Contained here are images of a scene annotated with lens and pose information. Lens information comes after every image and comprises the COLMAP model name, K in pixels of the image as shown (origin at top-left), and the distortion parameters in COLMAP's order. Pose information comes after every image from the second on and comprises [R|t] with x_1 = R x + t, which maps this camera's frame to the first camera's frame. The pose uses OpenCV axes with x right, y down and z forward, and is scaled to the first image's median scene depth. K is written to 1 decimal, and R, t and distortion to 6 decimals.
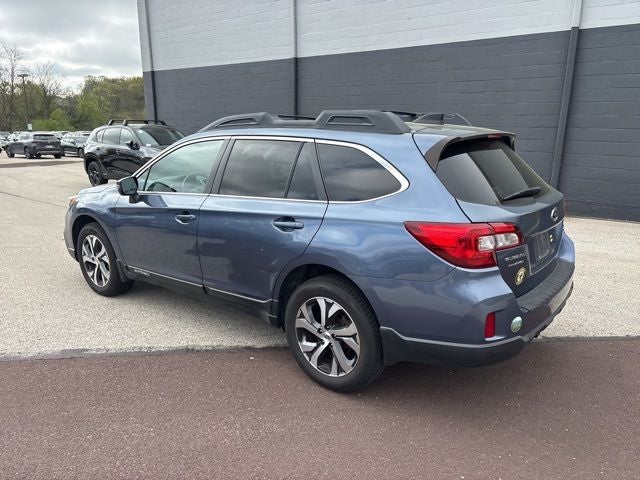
lens RADIAL K [[483.5, 0, 319.2], [0, 483.5, 241.1], [0, 0, 1]] dist [0.057646, -0.057611]
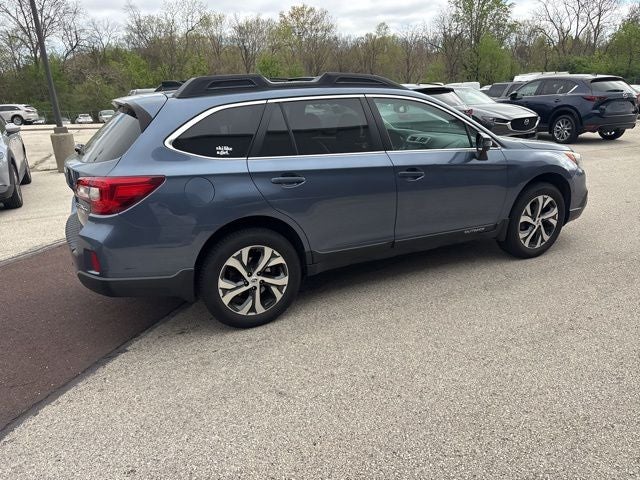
lens RADIAL K [[483.5, 0, 317.9], [0, 483.5, 238.6], [0, 0, 1]] dist [0.057646, -0.057611]
pose [[-0.410191, 0.287324, -0.865557, 1.076194], [-0.176657, 0.906068, 0.384490, -0.390708], [0.894727, 0.310621, -0.320903, 1.624730]]
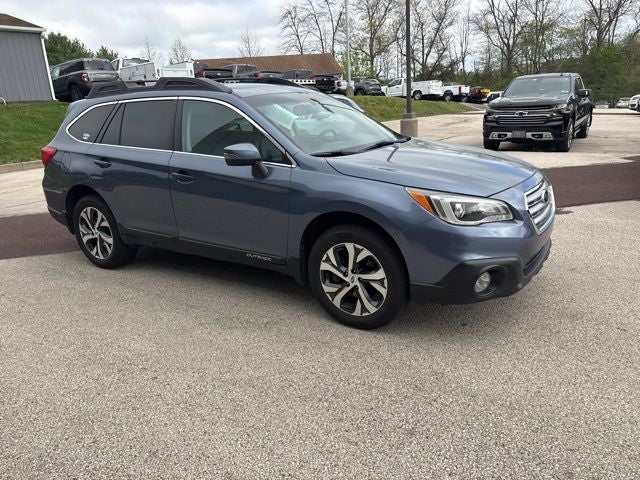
lens RADIAL K [[483.5, 0, 324.4], [0, 483.5, 239.3], [0, 0, 1]] dist [0.057646, -0.057611]
pose [[-0.992269, 0.082984, -0.092283, -0.160508], [0.026169, 0.866763, 0.498034, -0.551812], [0.121316, 0.491769, -0.862233, 2.449183]]
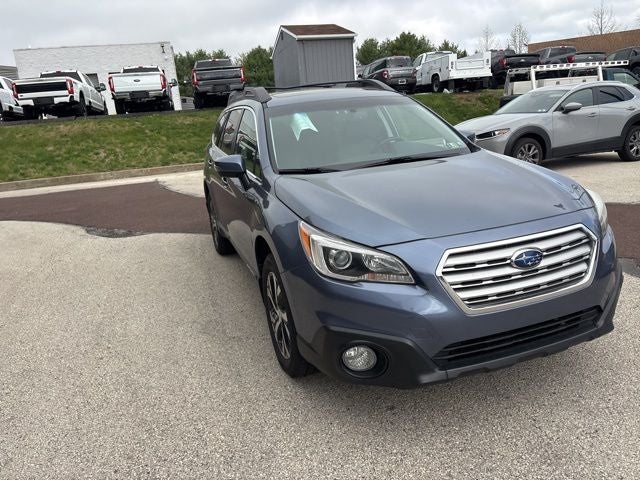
lens RADIAL K [[483.5, 0, 328.7], [0, 483.5, 239.0], [0, 0, 1]] dist [0.057646, -0.057611]
pose [[-0.857690, -0.062367, 0.510370, -0.759414], [0.200108, 0.873867, 0.443073, -0.484407], [-0.473628, 0.482148, -0.737027, 2.207186]]
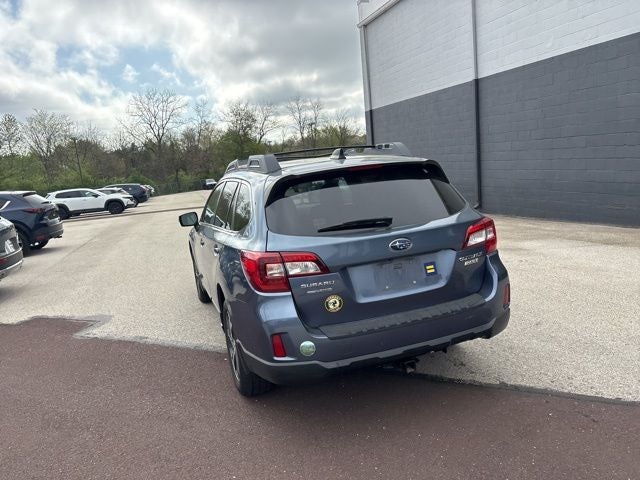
lens RADIAL K [[483.5, 0, 323.2], [0, 483.5, 231.4], [0, 0, 1]] dist [0.057646, -0.057611]
pose [[0.848465, -0.005733, -0.529221, 0.702377], [-0.028844, 0.997954, -0.057054, -0.016082], [0.528466, 0.063674, 0.846564, 0.080764]]
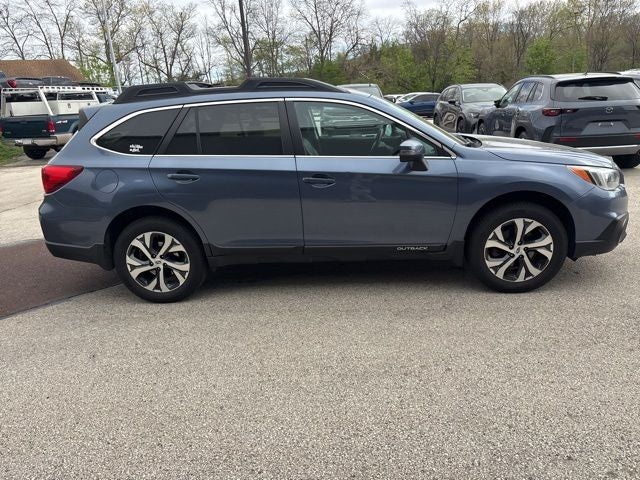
lens RADIAL K [[483.5, 0, 323.4], [0, 483.5, 236.6], [0, 0, 1]] dist [0.057646, -0.057611]
pose [[-0.808858, 0.215168, -0.547222, 0.613200], [-0.077865, 0.883252, 0.462389, -0.514750], [0.582826, 0.416616, -0.697671, 2.190399]]
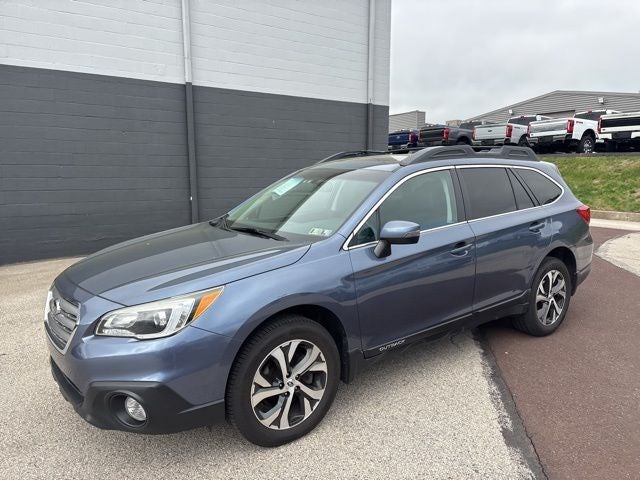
lens RADIAL K [[483.5, 0, 323.4], [0, 483.5, 242.2], [0, 0, 1]] dist [0.057646, -0.057611]
pose [[0.240353, -0.152010, 0.958709, -1.298859], [0.235582, 0.967268, 0.094305, -0.223599], [-0.941664, 0.203188, 0.268296, 1.028918]]
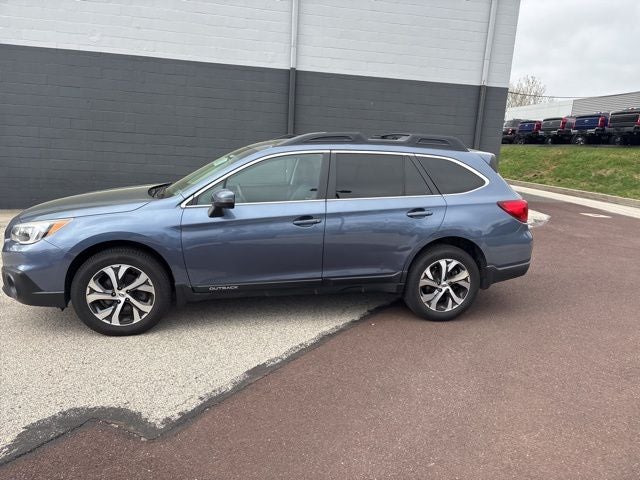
lens RADIAL K [[483.5, 0, 323.0], [0, 483.5, 242.9], [0, 0, 1]] dist [0.057646, -0.057611]
pose [[0.626208, -0.133693, 0.768108, -1.152078], [0.141051, 0.988358, 0.057034, -0.060888], [-0.766791, 0.072627, 0.637775, 0.270236]]
